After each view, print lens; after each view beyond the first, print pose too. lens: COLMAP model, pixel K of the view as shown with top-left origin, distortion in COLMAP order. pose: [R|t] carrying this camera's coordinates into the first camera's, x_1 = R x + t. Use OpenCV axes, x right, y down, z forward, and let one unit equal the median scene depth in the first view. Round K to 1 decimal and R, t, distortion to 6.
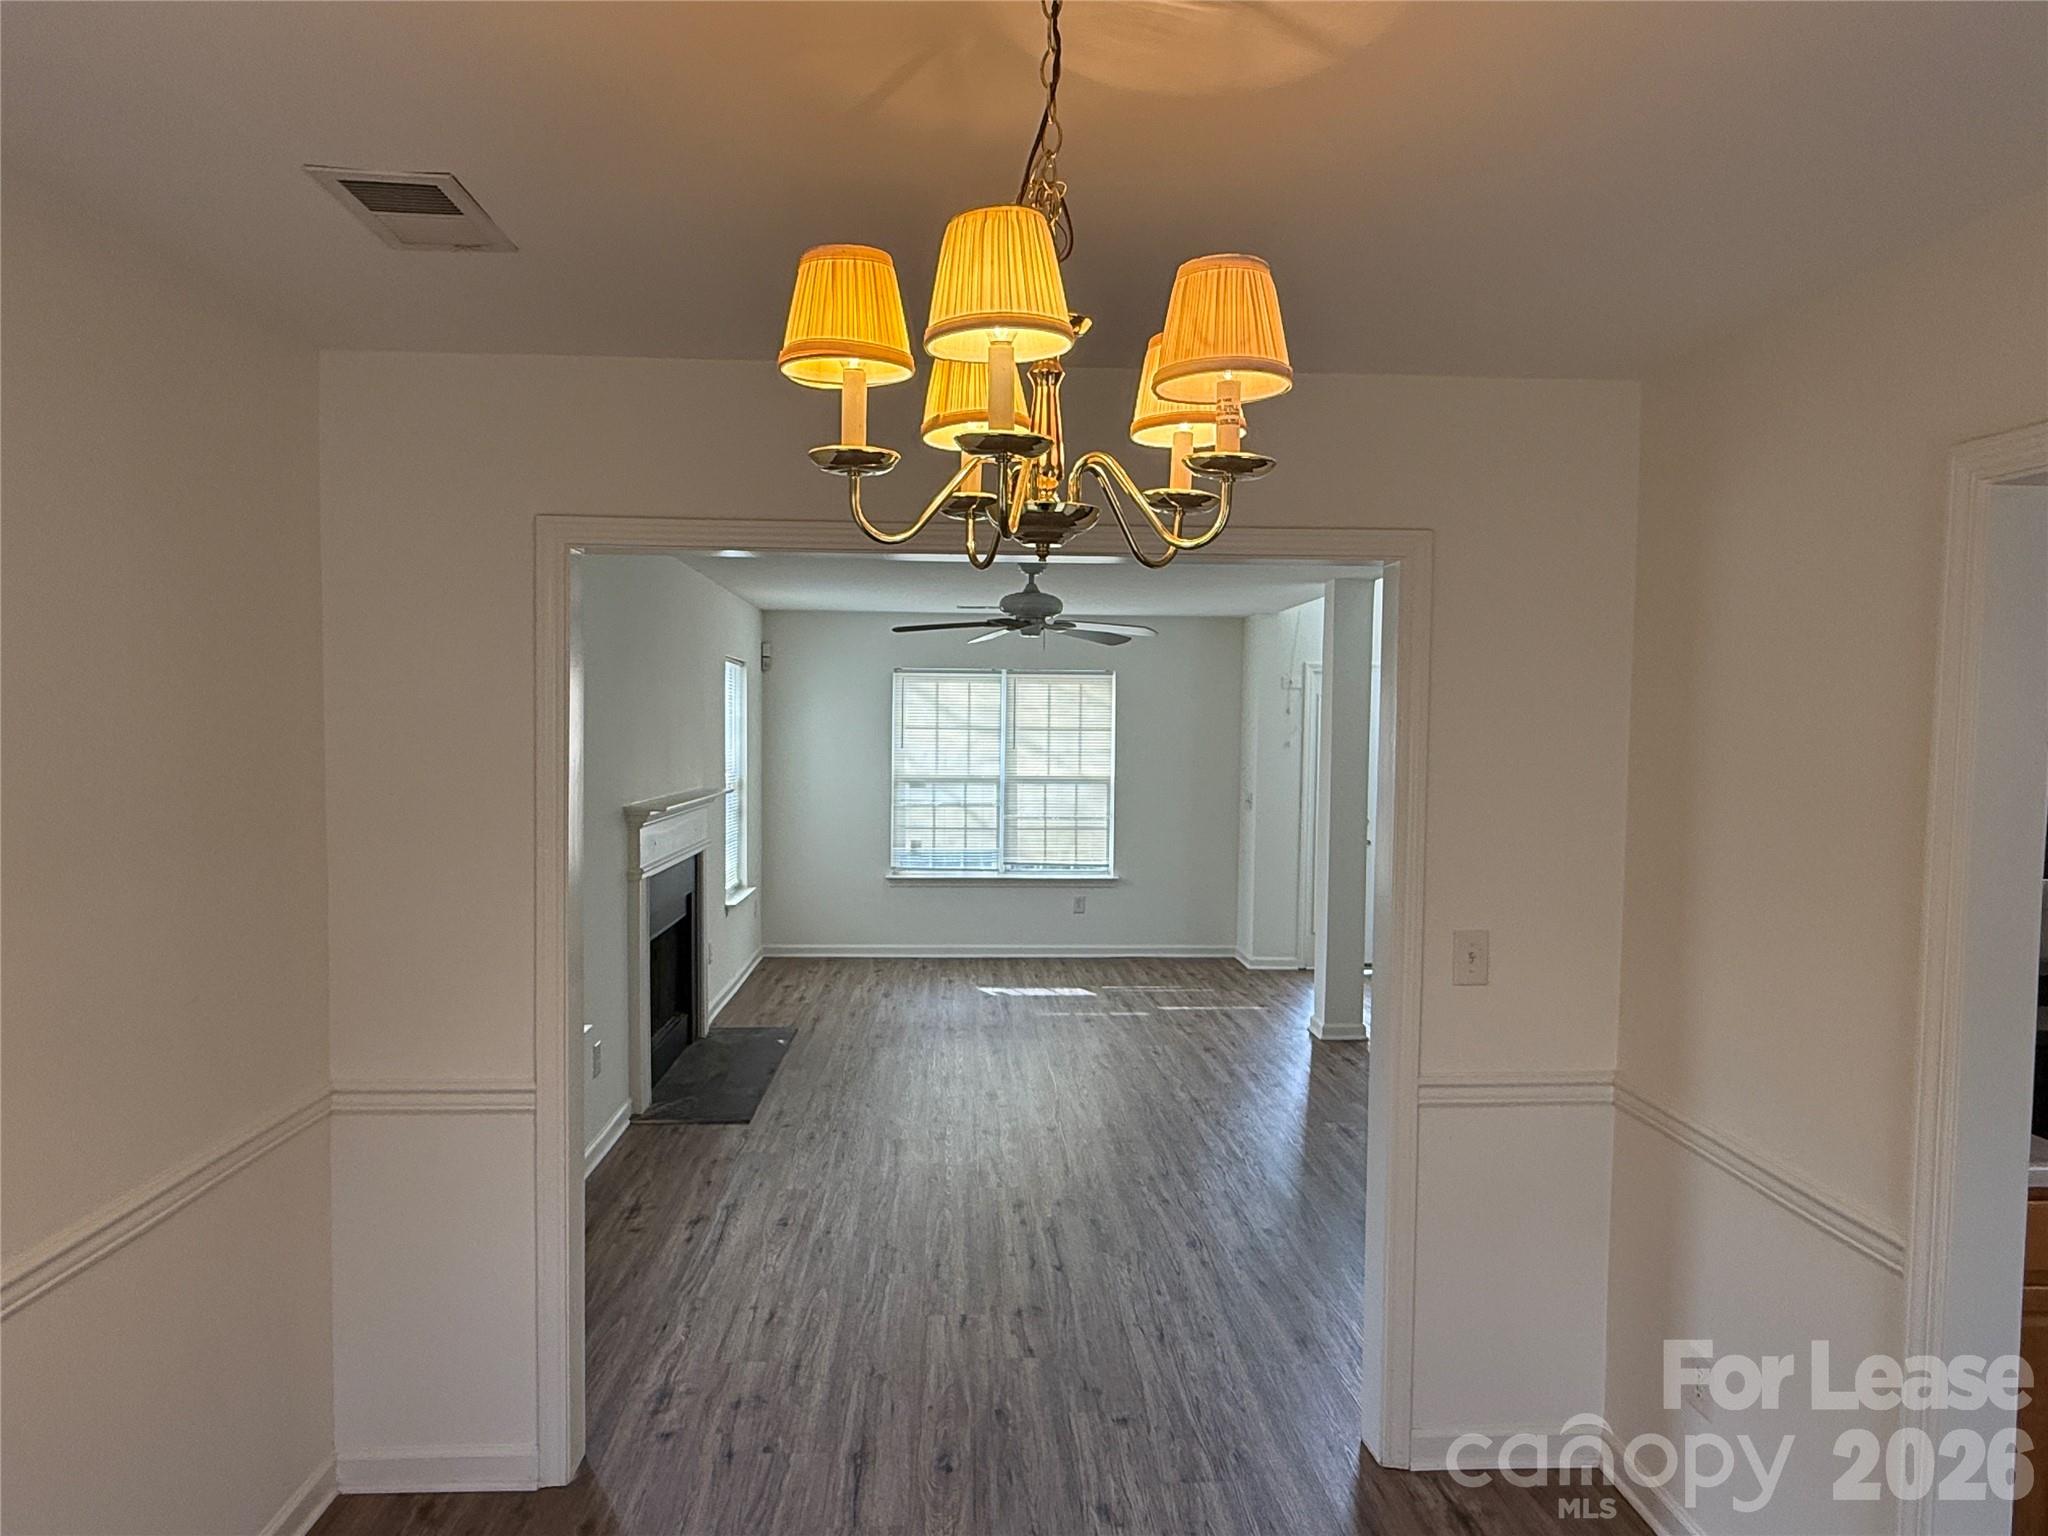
lens RADIAL K [[1289.9, 0, 1016.4], [0, 1289.9, 769.2], [0, 0, 1]] dist [0.006307, 0.001265]
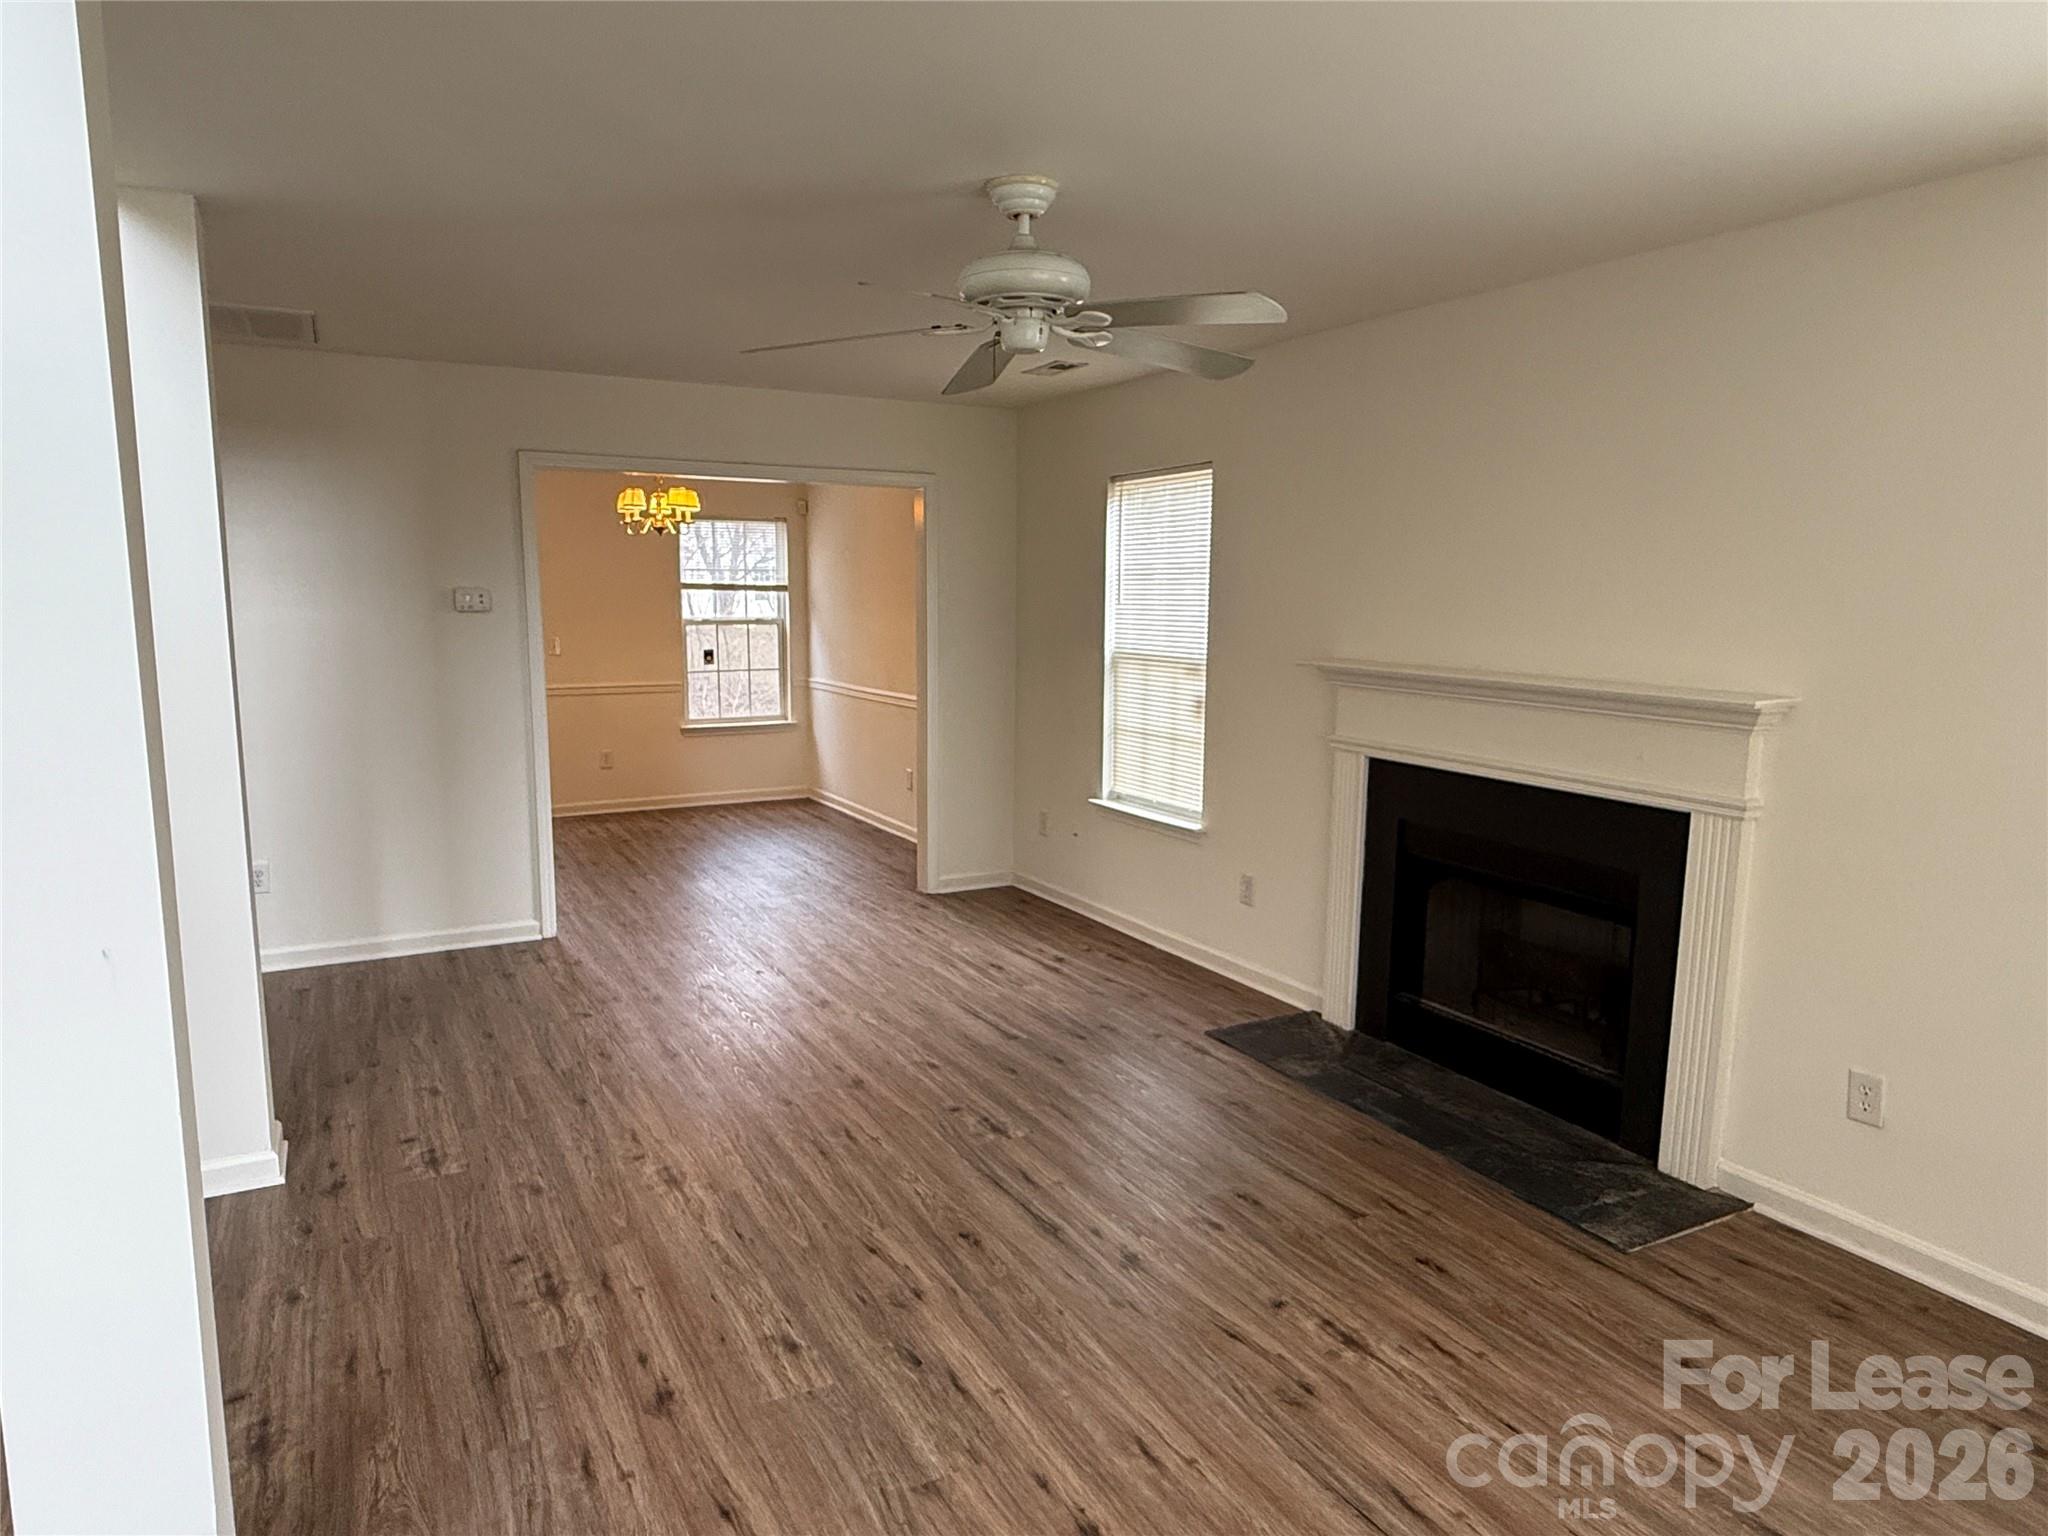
lens RADIAL K [[1277.7, 0, 1016.1], [0, 1277.7, 786.9], [0, 0, 1]] dist [-0.005189, -0.000087]
pose [[-0.901648, 0.055053, -0.428952, 0.316897], [-0.028490, 0.982148, 0.185938, -0.048478], [0.431531, 0.179871, -0.883984, 2.037377]]
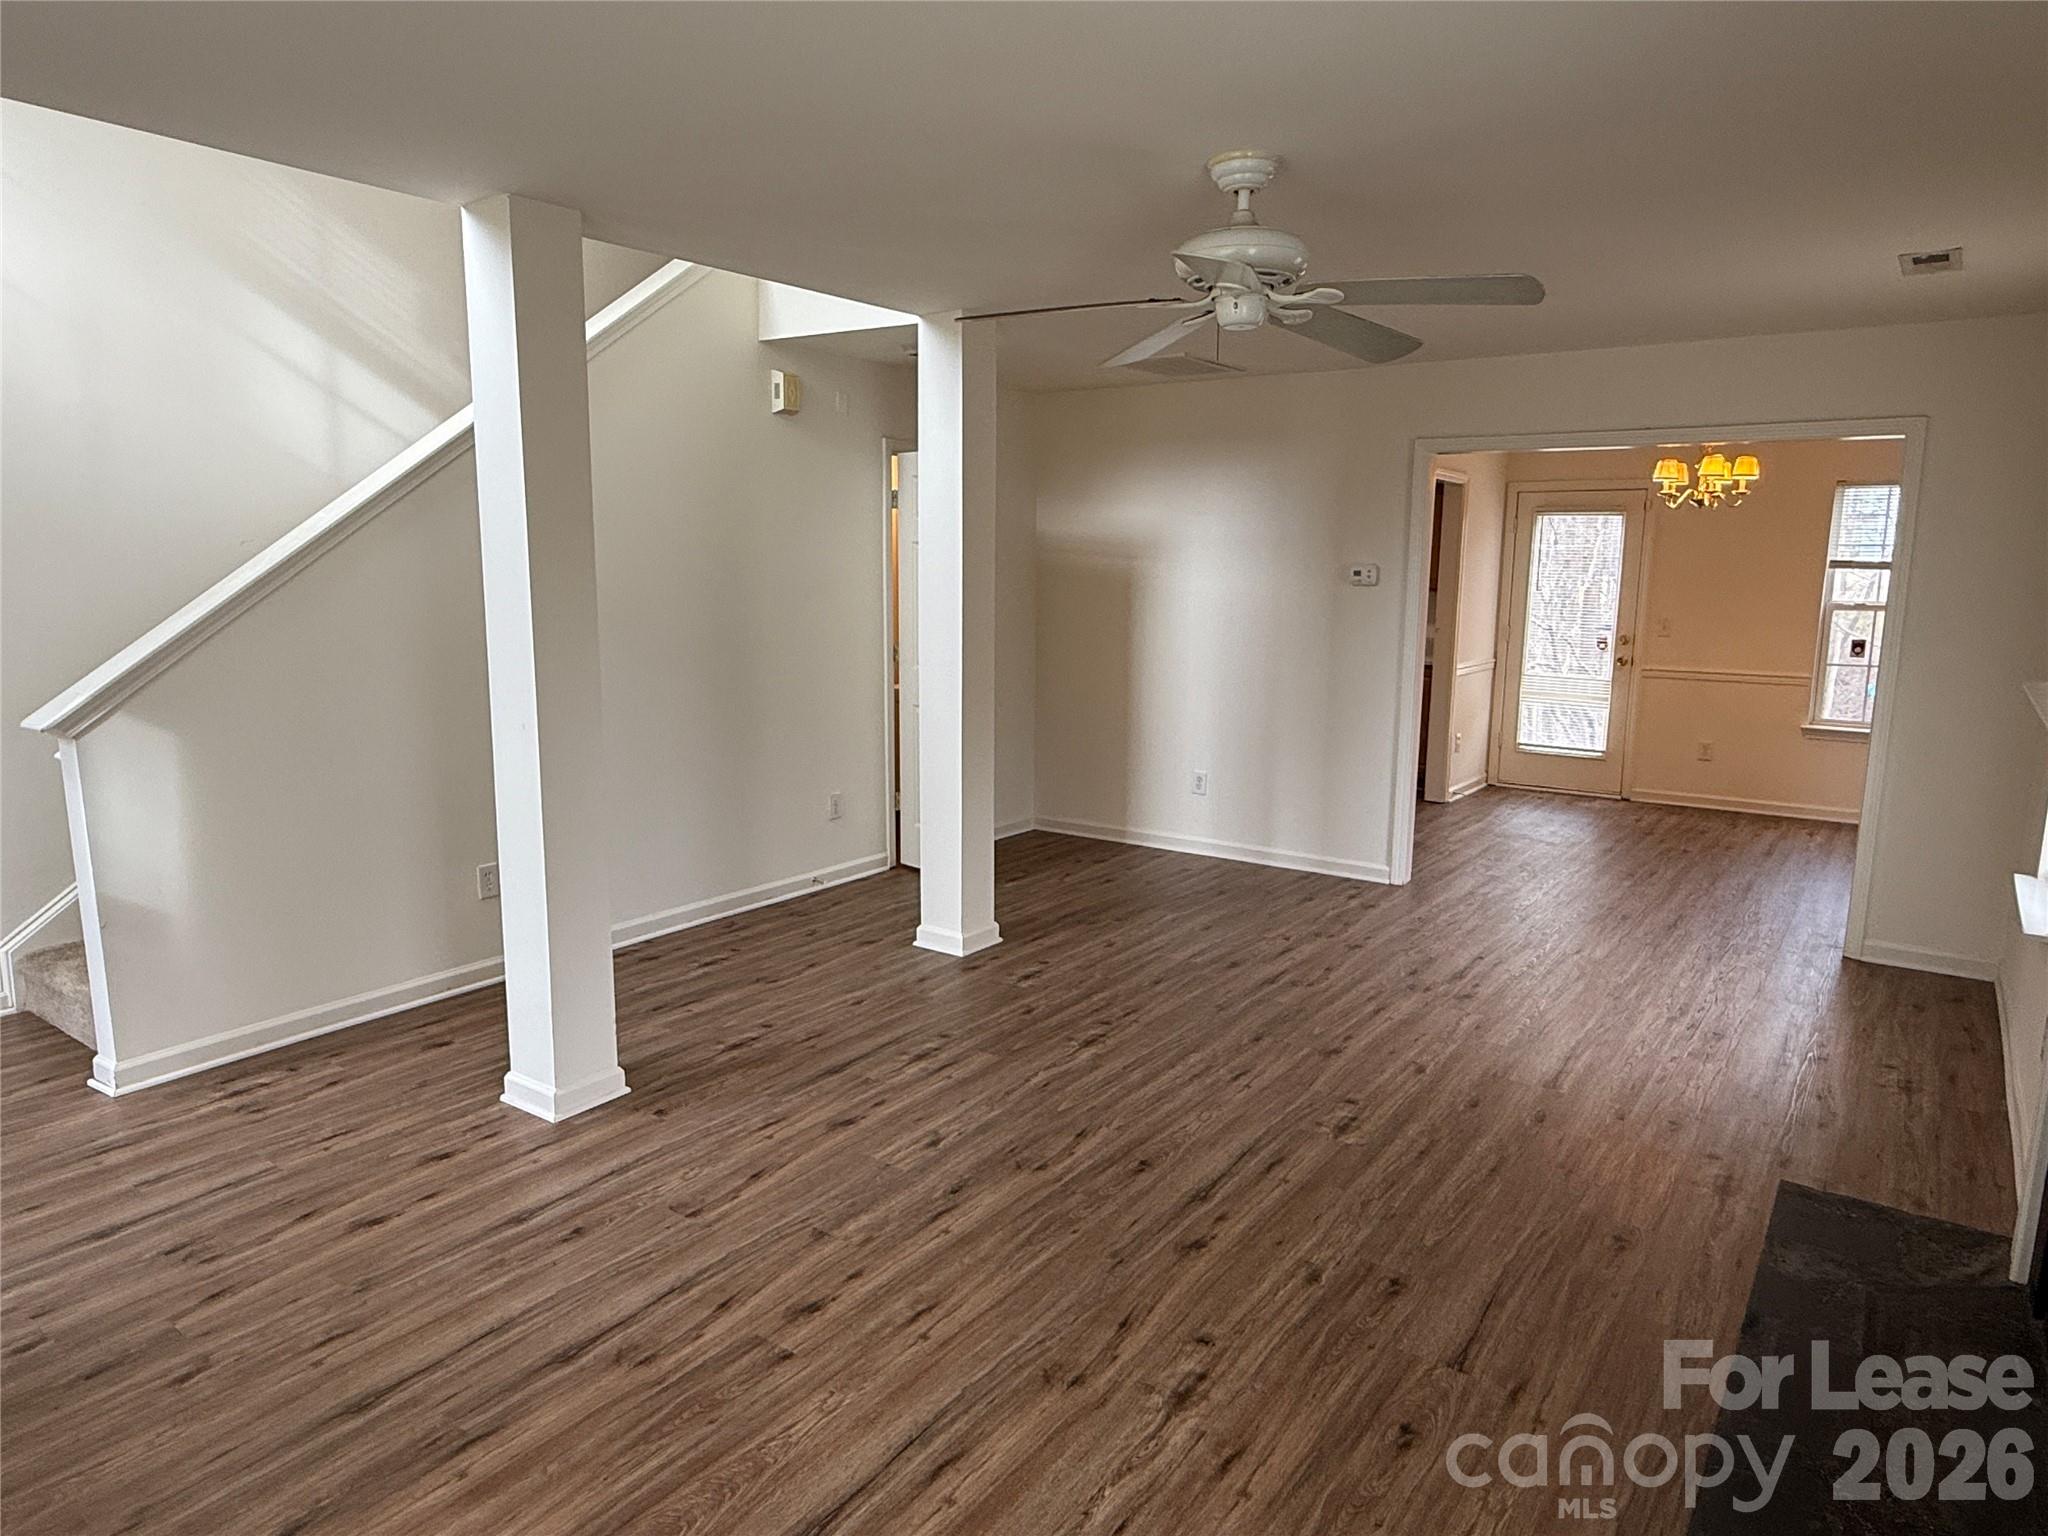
lens RADIAL K [[1277.7, 0, 1006.2], [0, 1277.7, 768.3], [0, 0, 1]] dist [-0.005189, -0.000087]
pose [[-0.777019, -0.116152, 0.618668, -0.334011], [0.011289, 0.980099, 0.198187, -0.053876], [-0.629376, 0.160980, -0.760244, 2.035797]]
